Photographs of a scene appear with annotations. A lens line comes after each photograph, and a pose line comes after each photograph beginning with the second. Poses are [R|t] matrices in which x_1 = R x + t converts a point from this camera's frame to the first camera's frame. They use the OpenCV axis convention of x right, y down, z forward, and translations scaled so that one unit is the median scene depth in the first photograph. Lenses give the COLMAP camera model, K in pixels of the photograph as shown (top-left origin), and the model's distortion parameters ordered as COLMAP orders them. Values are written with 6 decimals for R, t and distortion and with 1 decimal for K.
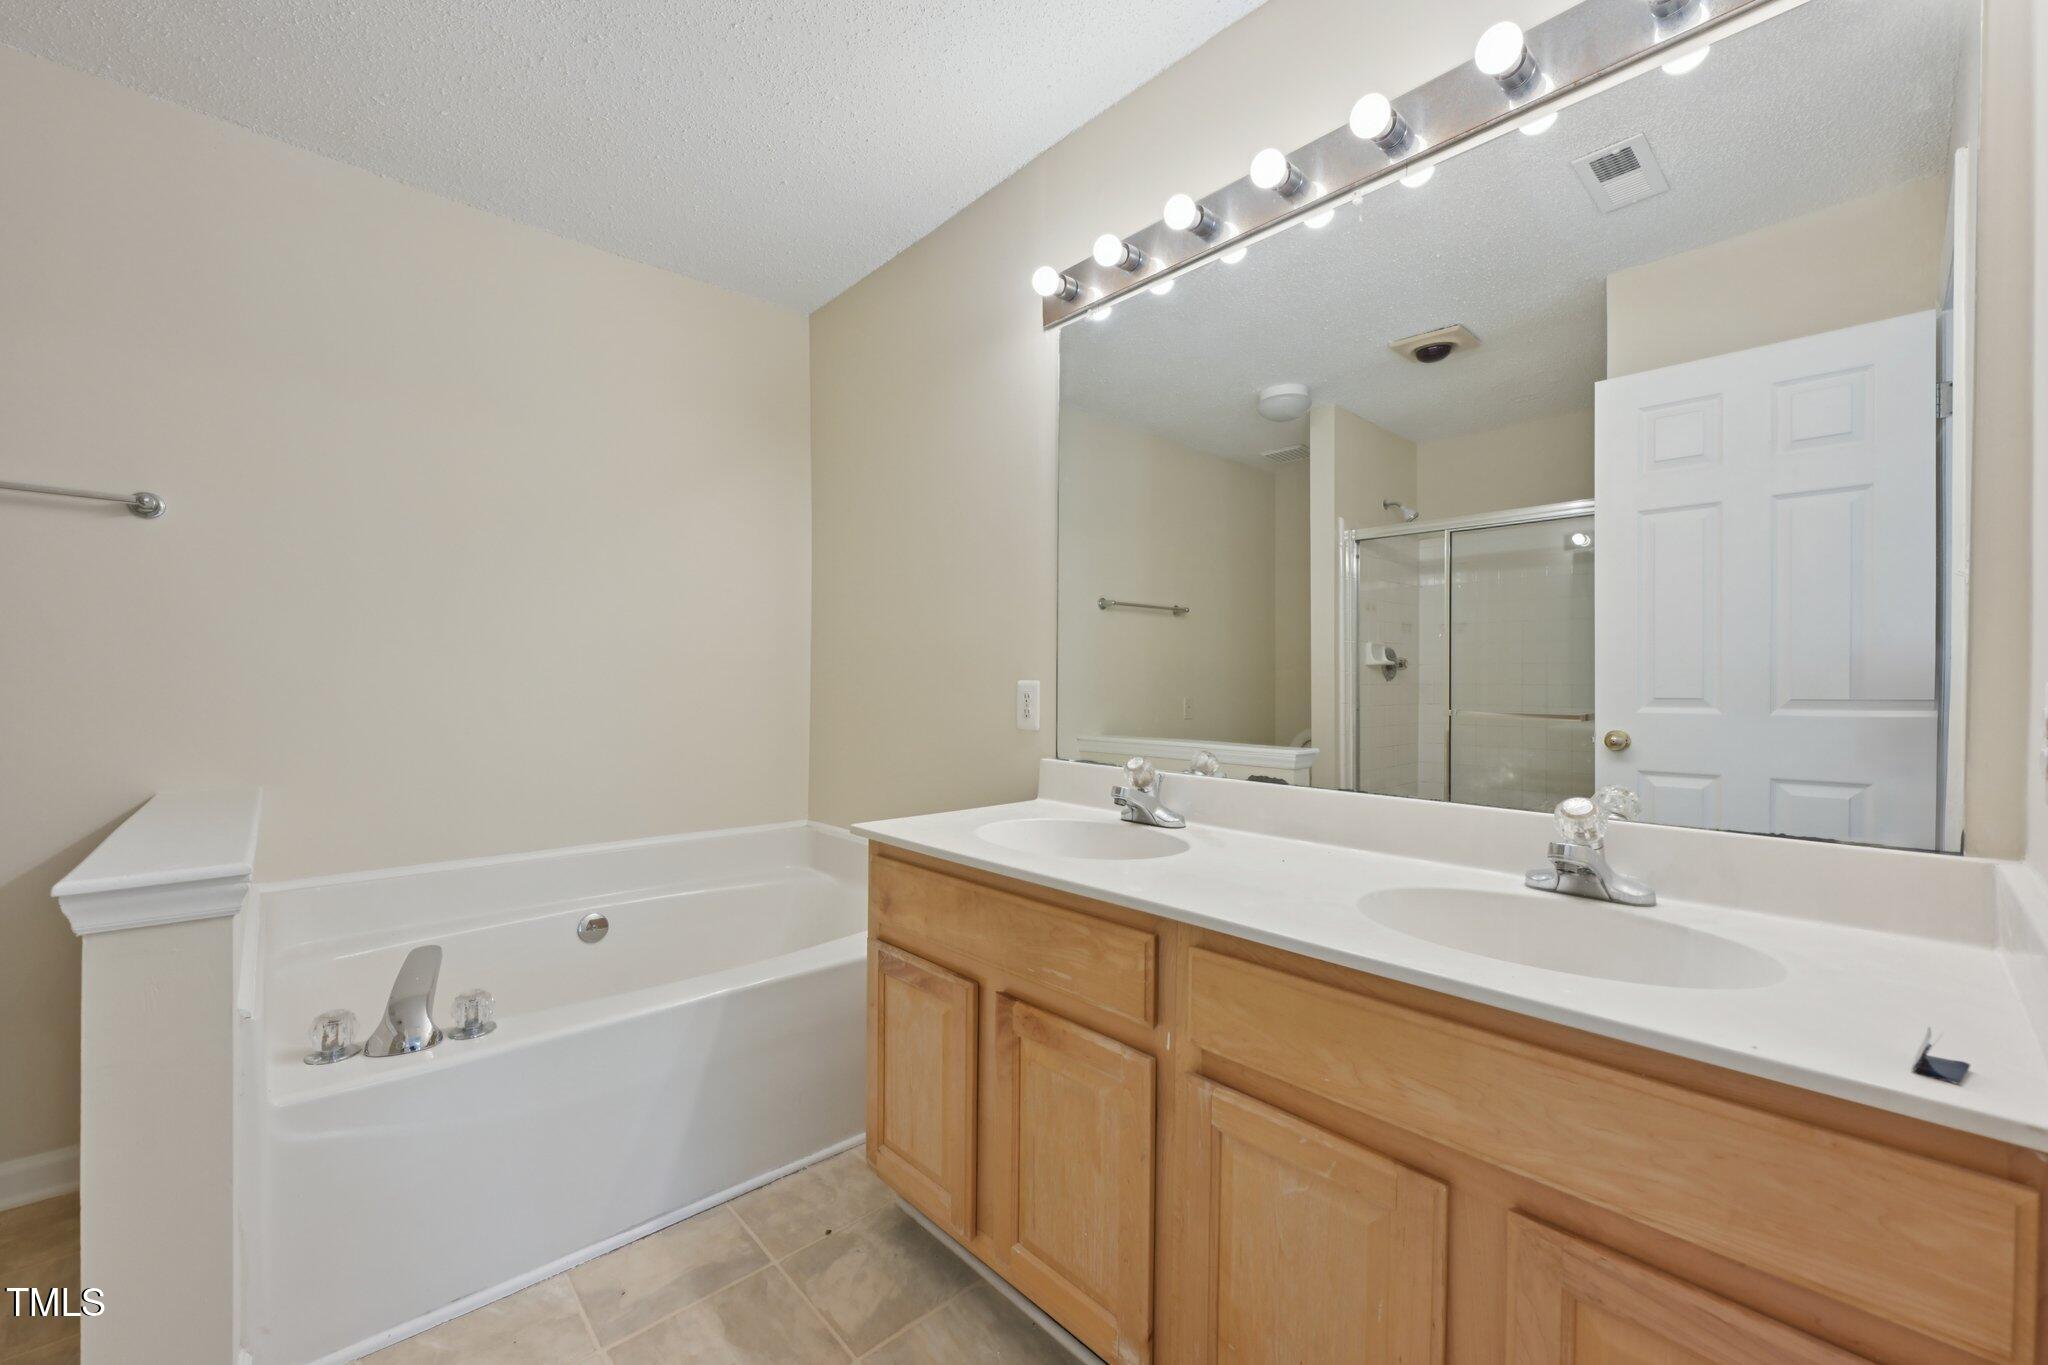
lens RADIAL K [[822.8, 0, 1023.2], [0, 822.8, 691.2], [0, 0, 1]] dist [0.001313, 0.000058]
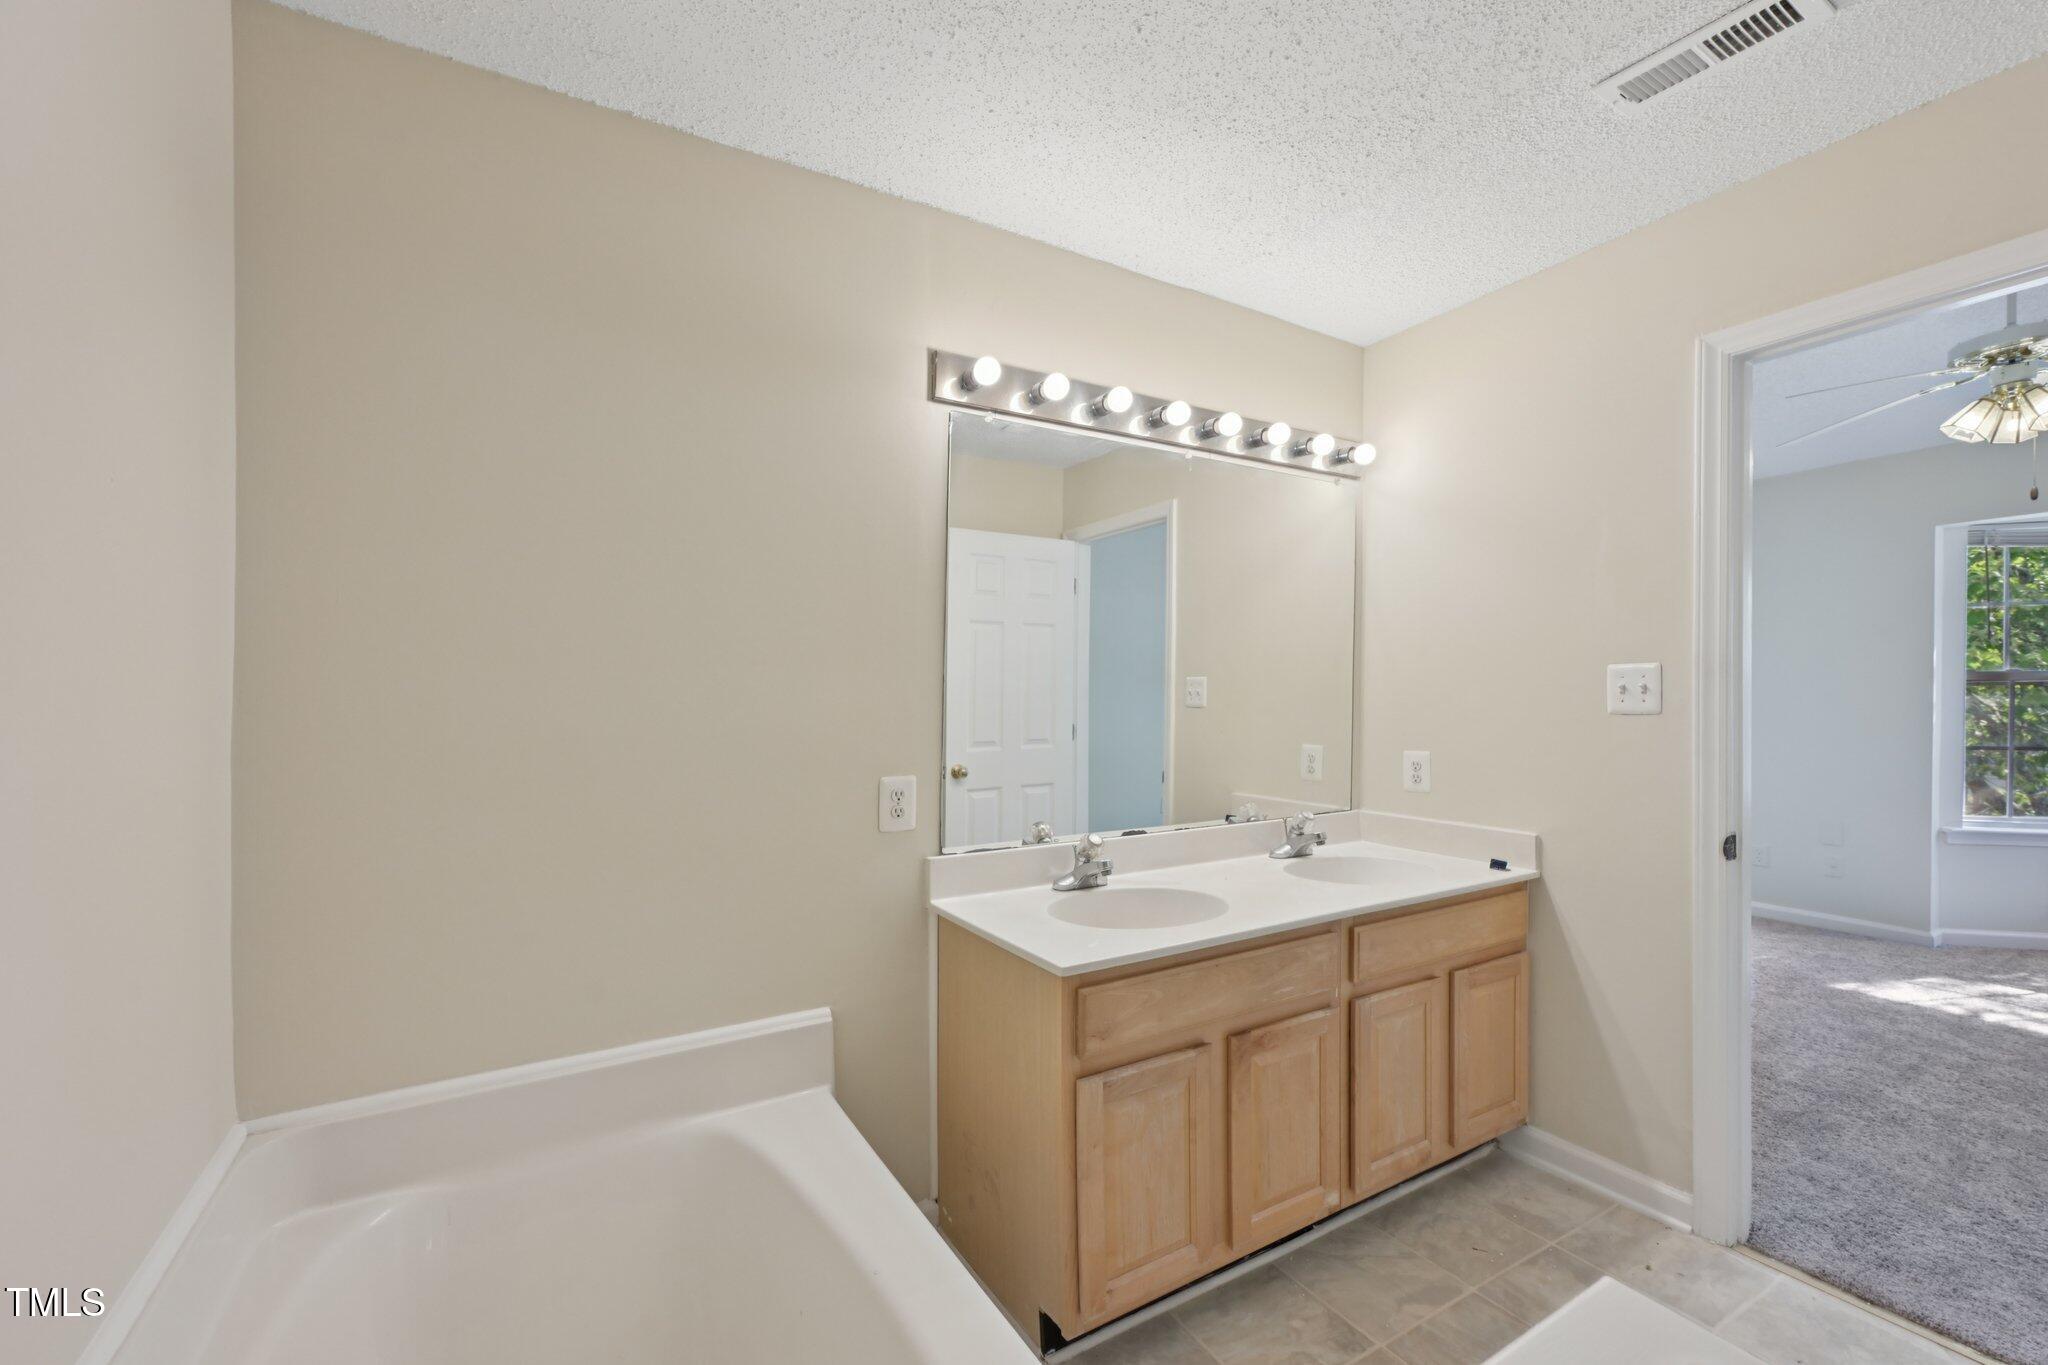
lens RADIAL K [[822.8, 0, 1016.9], [0, 822.8, 690.3], [0, 0, 1]] dist [0.001313, 0.000058]
pose [[0.219497, -0.006900, 0.975589, -1.231257], [0.014120, 0.999893, 0.003895, -0.158599], [-0.975511, 0.012921, 0.219571, 0.965740]]
